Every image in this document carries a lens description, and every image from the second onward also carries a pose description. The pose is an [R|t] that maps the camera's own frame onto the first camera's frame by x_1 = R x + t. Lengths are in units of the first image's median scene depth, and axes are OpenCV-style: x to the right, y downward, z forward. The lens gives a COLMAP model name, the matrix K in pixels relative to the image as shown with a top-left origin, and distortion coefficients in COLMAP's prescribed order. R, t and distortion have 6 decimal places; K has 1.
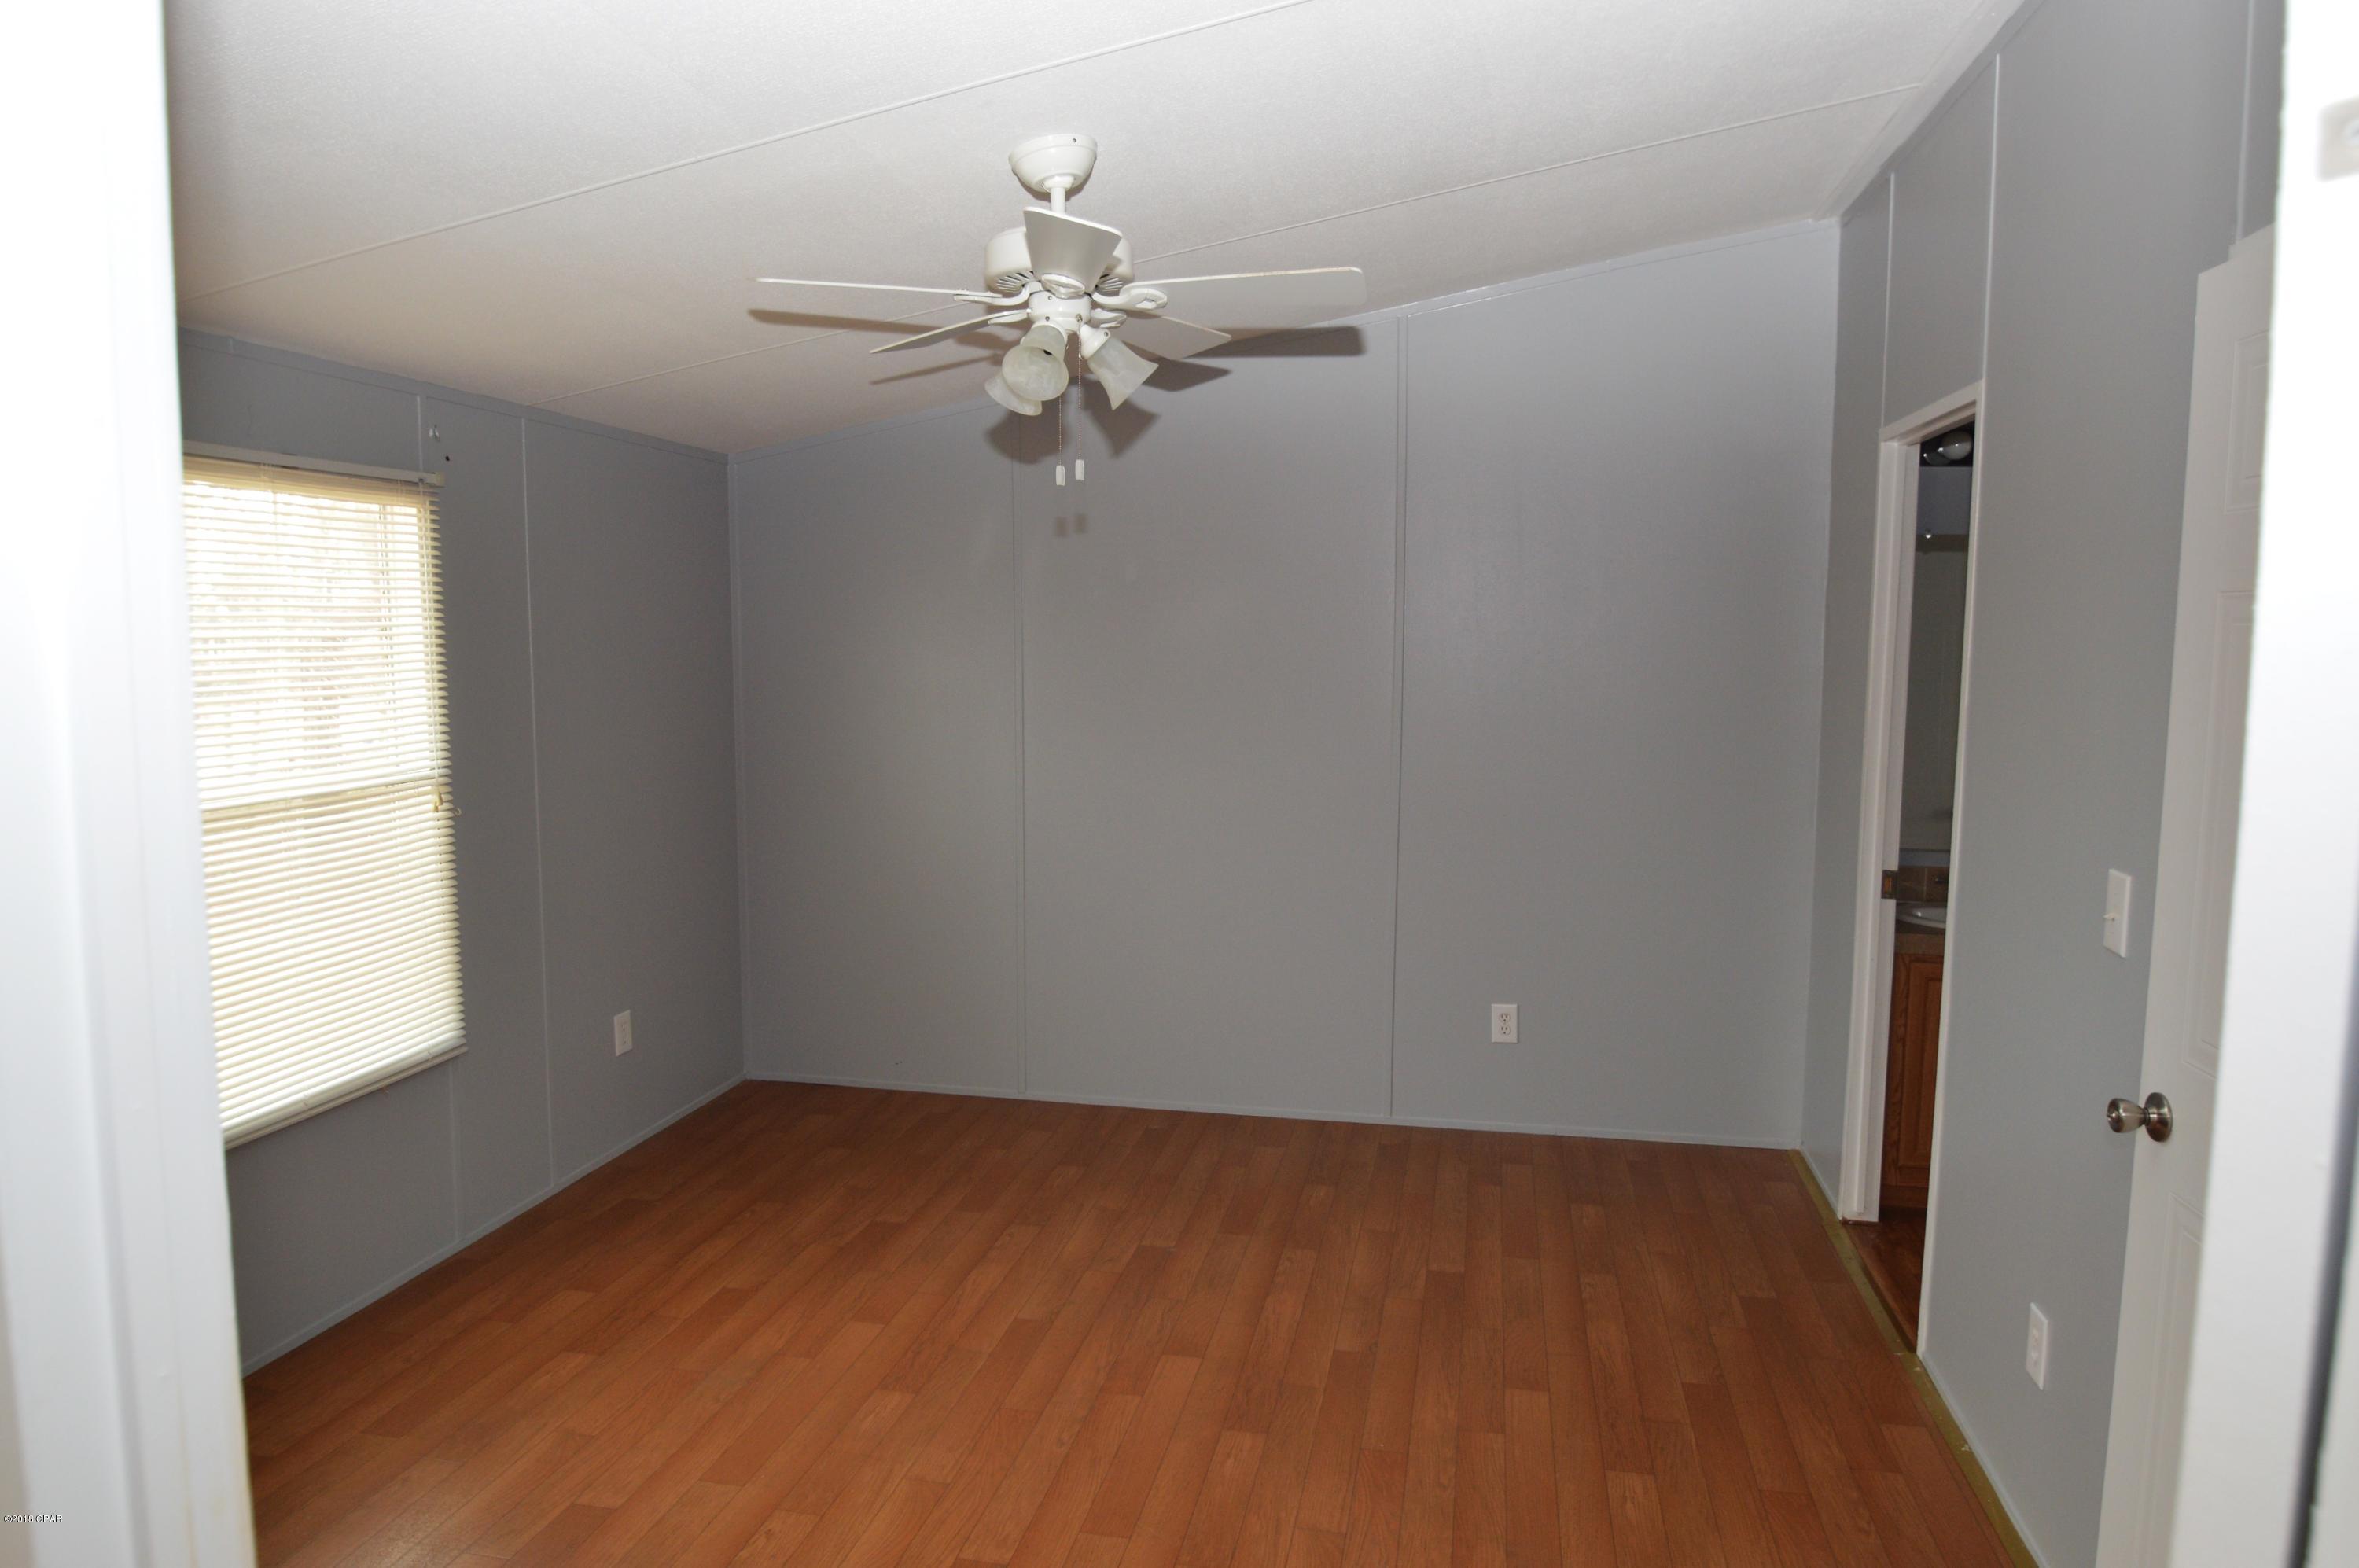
lens RADIAL K [[1549.0, 0, 1179.5], [0, 1549.0, 784.0], [0, 0, 1]] dist [-0.009950, -0.000664]
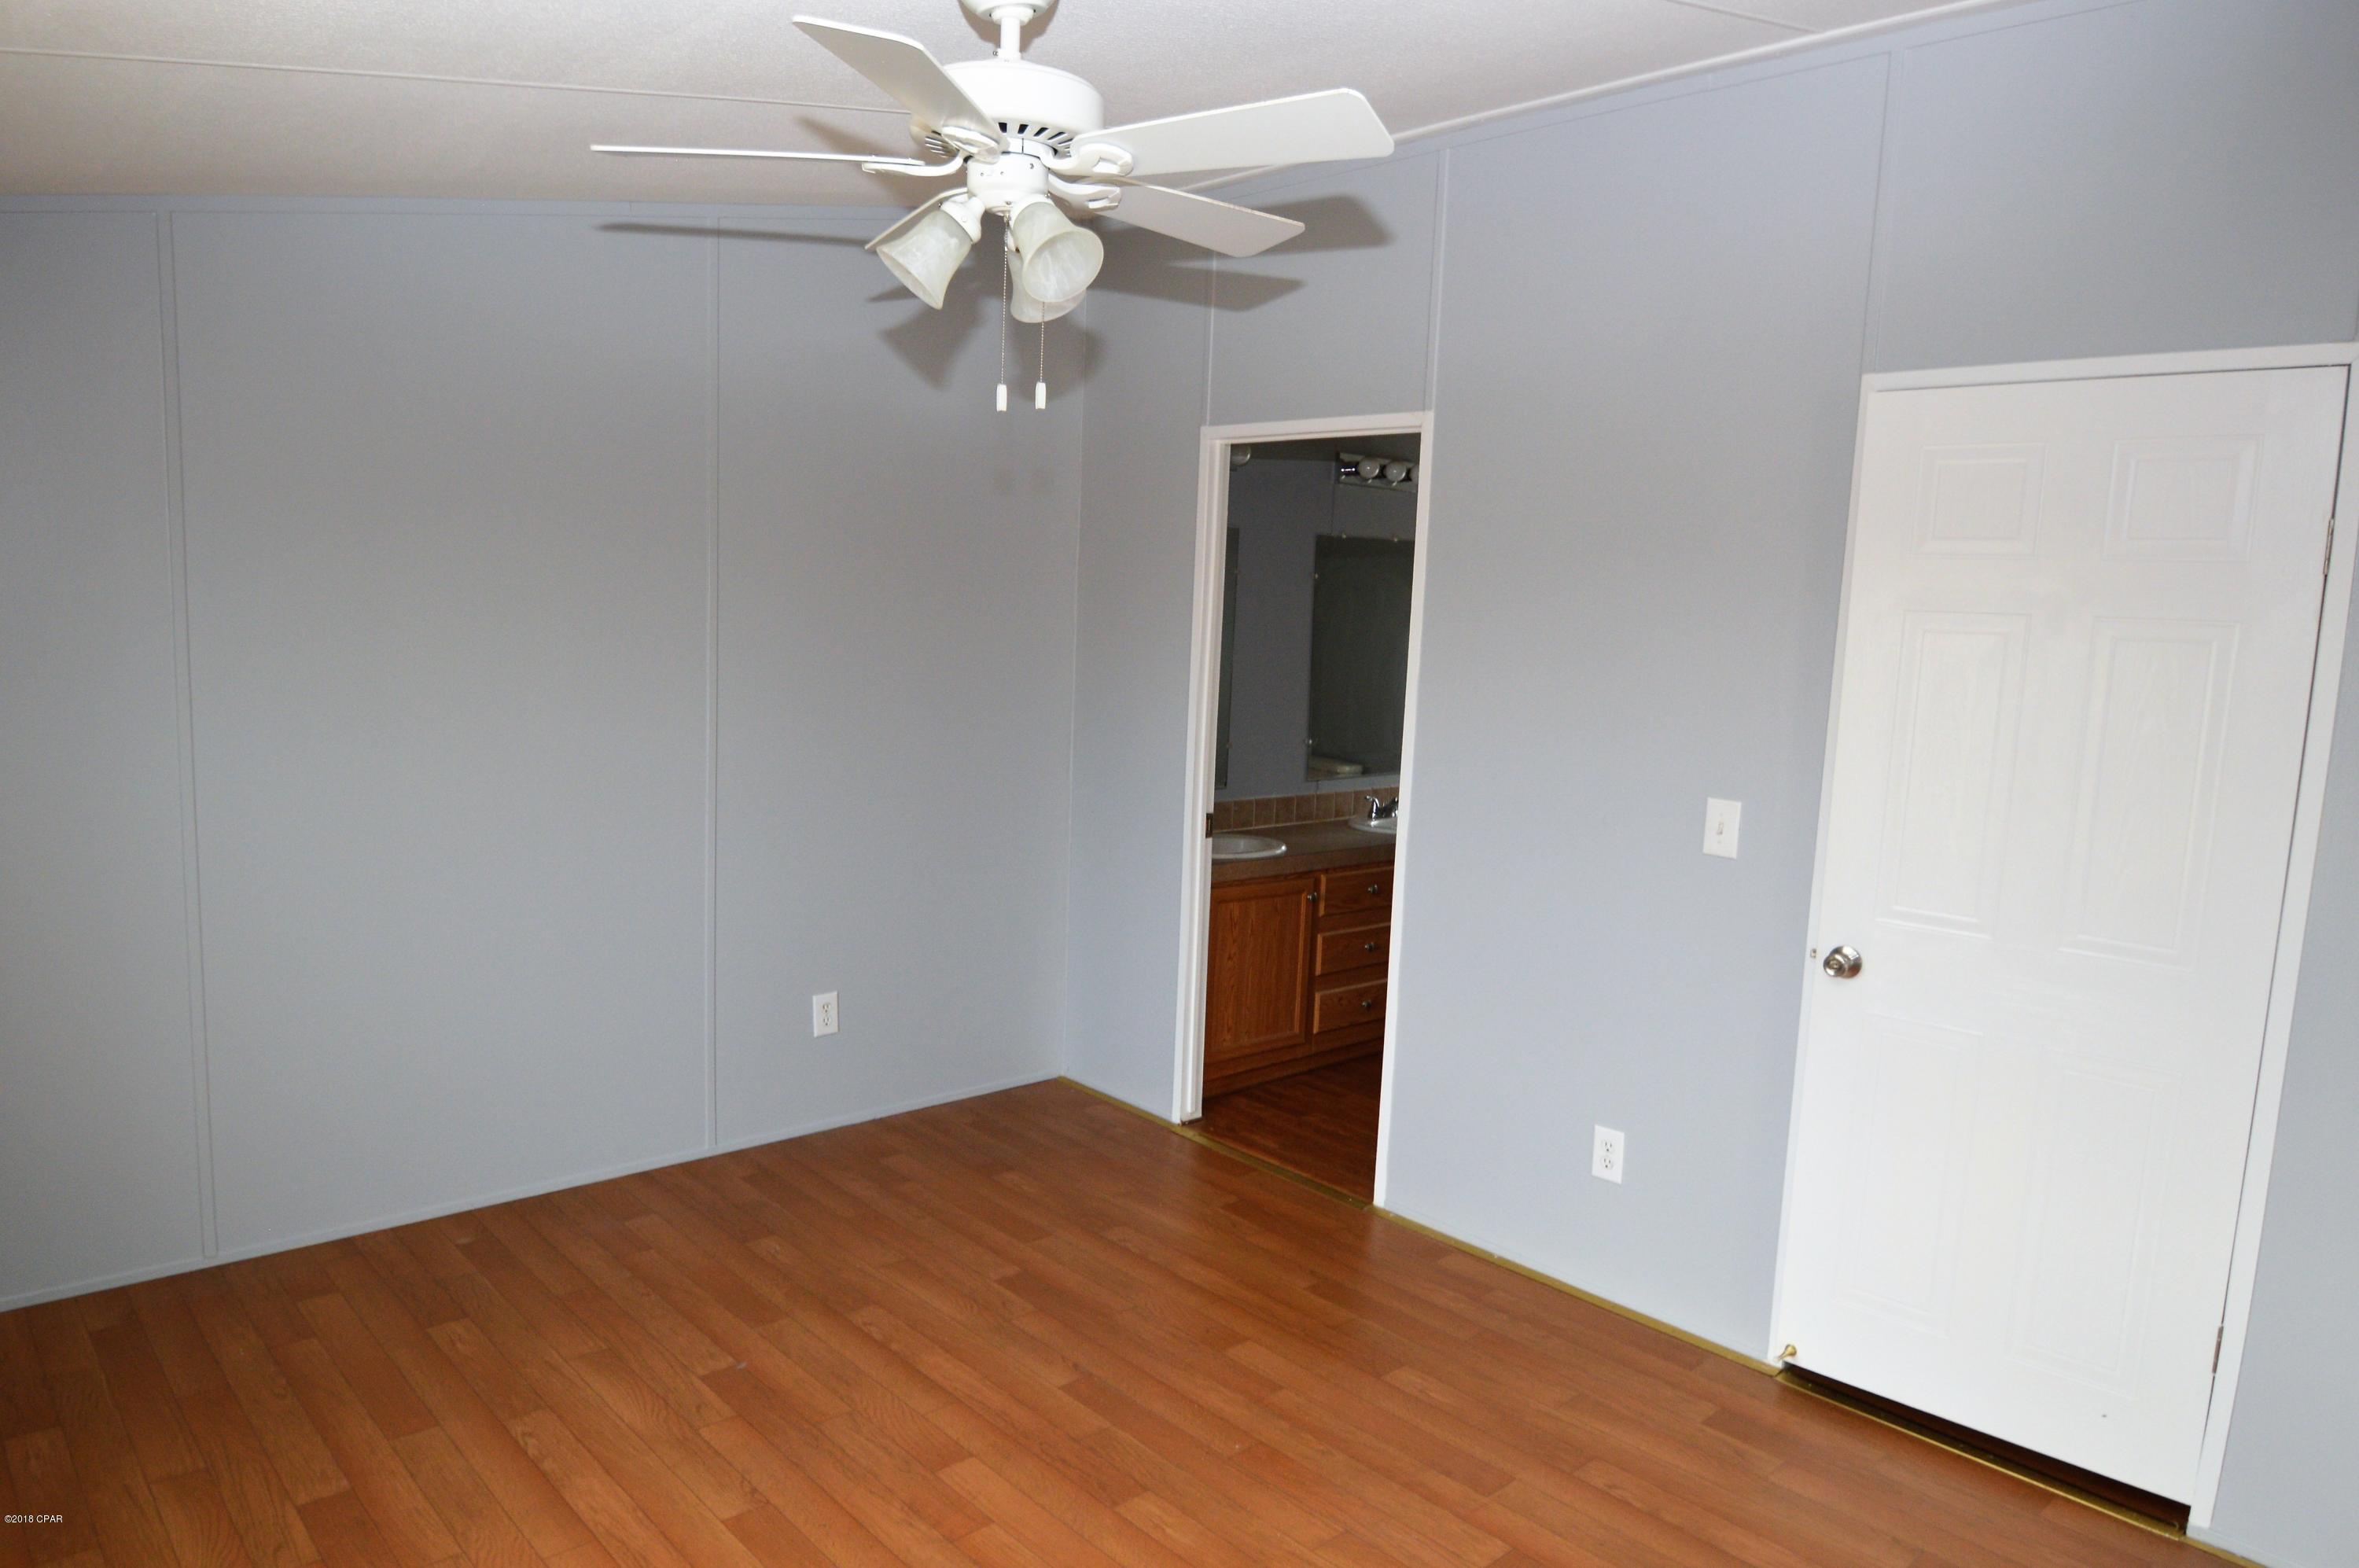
lens RADIAL K [[1523.7, 0, 1179.5], [0, 1523.7, 784.0], [0, 0, 1]] dist [-0.017597, -0.001309]
pose [[0.587356, -0.074083, 0.805931, -0.528411], [0.042506, 0.997251, 0.060691, -0.040300], [-0.808212, -0.001390, 0.588890, 0.390792]]
